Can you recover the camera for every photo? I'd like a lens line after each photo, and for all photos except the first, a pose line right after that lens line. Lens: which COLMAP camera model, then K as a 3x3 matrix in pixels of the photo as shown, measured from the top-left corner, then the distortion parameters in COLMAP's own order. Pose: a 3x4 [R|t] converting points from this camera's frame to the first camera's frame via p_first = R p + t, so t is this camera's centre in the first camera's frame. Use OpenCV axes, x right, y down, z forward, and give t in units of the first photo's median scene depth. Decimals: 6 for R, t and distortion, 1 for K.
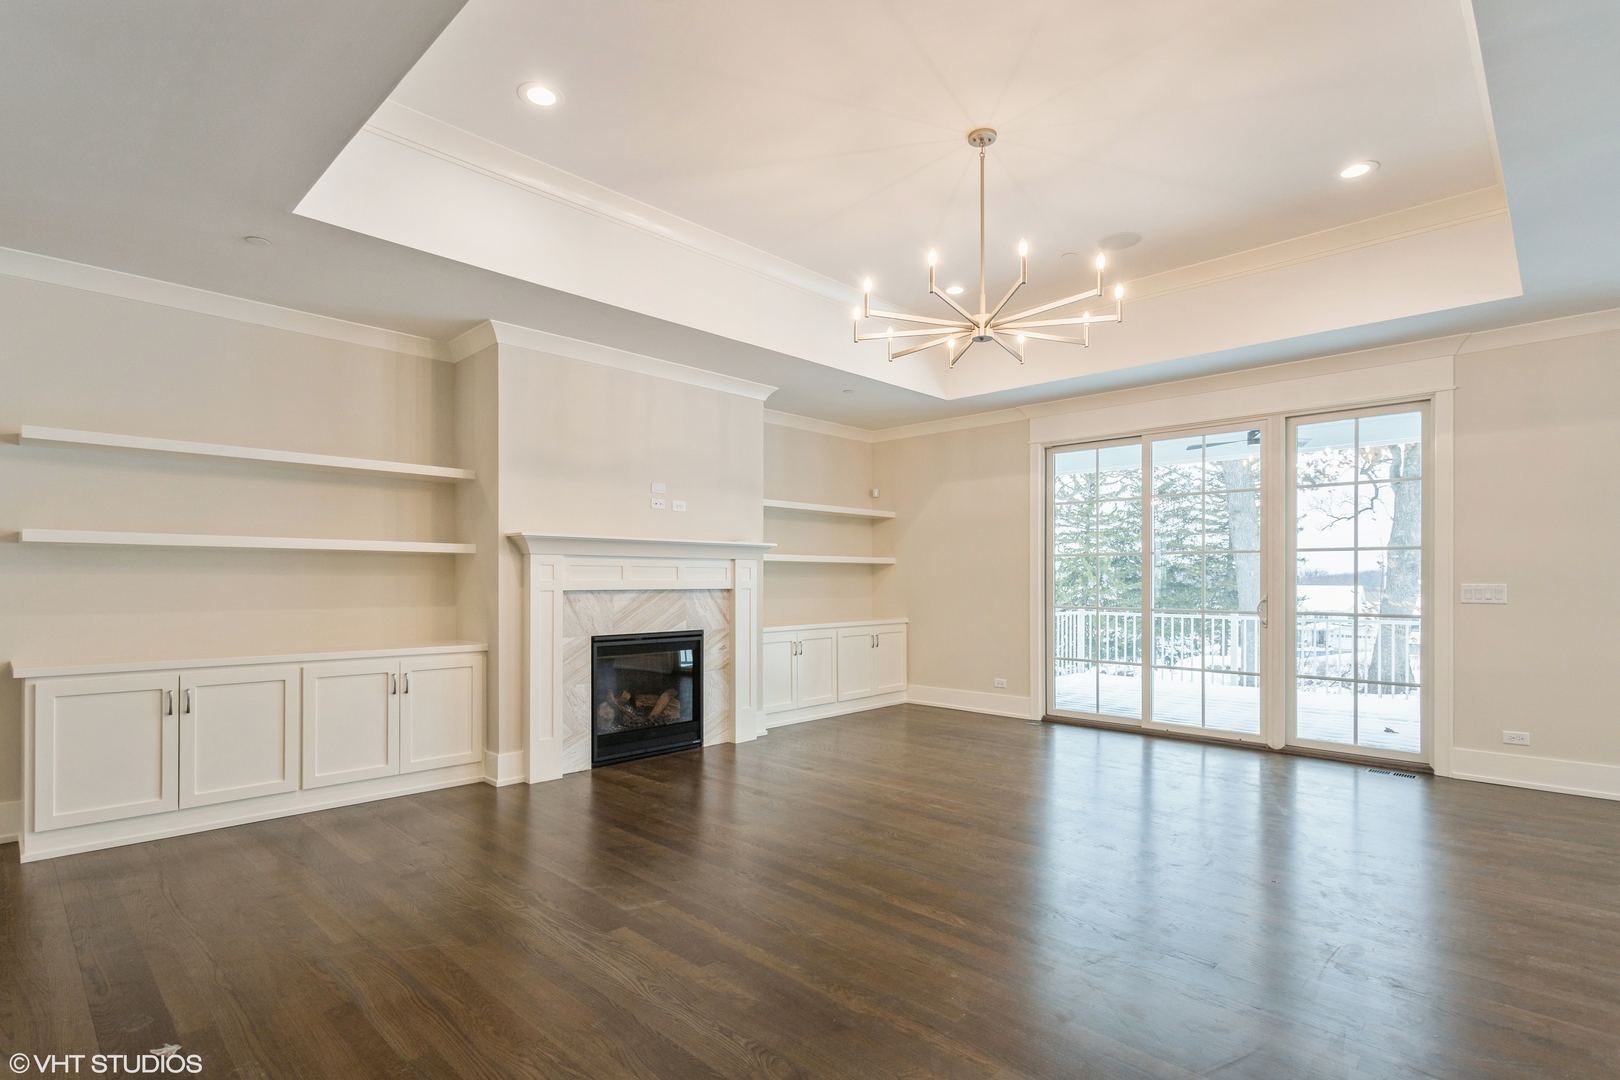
lens RADIAL K [[801.6, 0, 826.8], [0, 801.6, 579.7], [0, 0, 1]] dist [-0.009184, 0.002801]
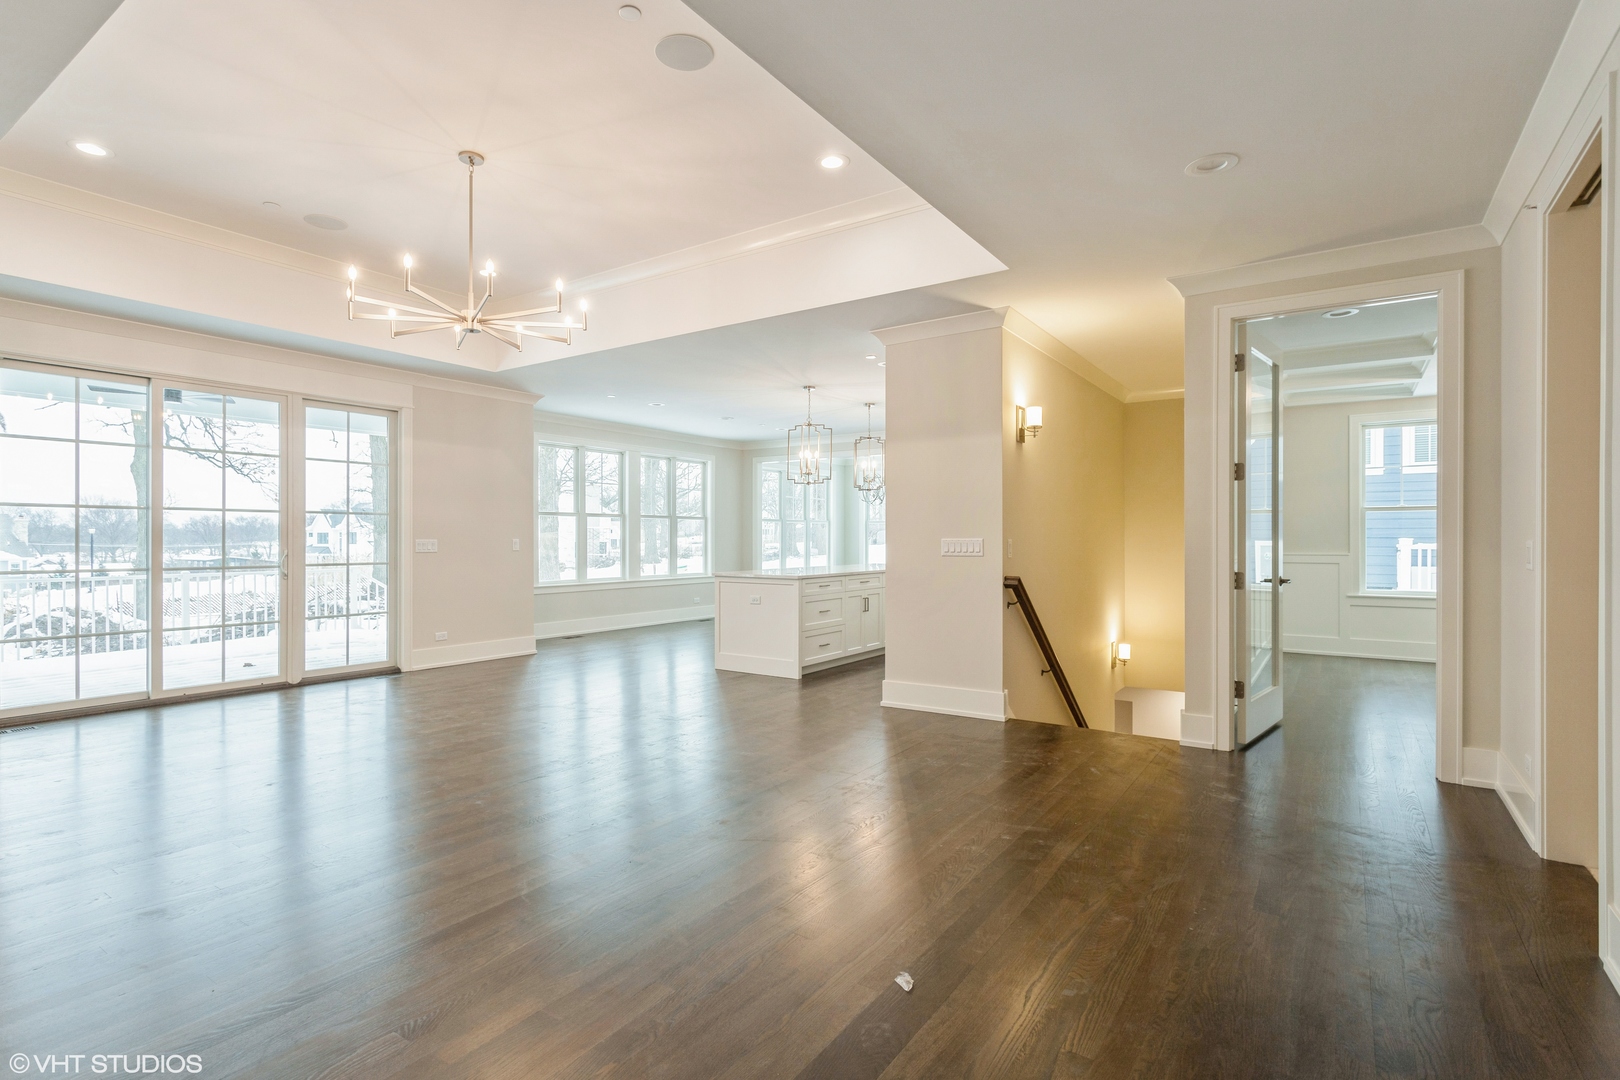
lens RADIAL K [[801.6, 0, 803.3], [0, 801.6, 540.1], [0, 0, 1]] dist [-0.009184, 0.002801]
pose [[-0.197330, -0.004629, 0.980326, -0.721784], [-0.003504, 0.999986, 0.004016, -0.002209], [-0.980331, -0.002642, -0.197343, 0.511476]]
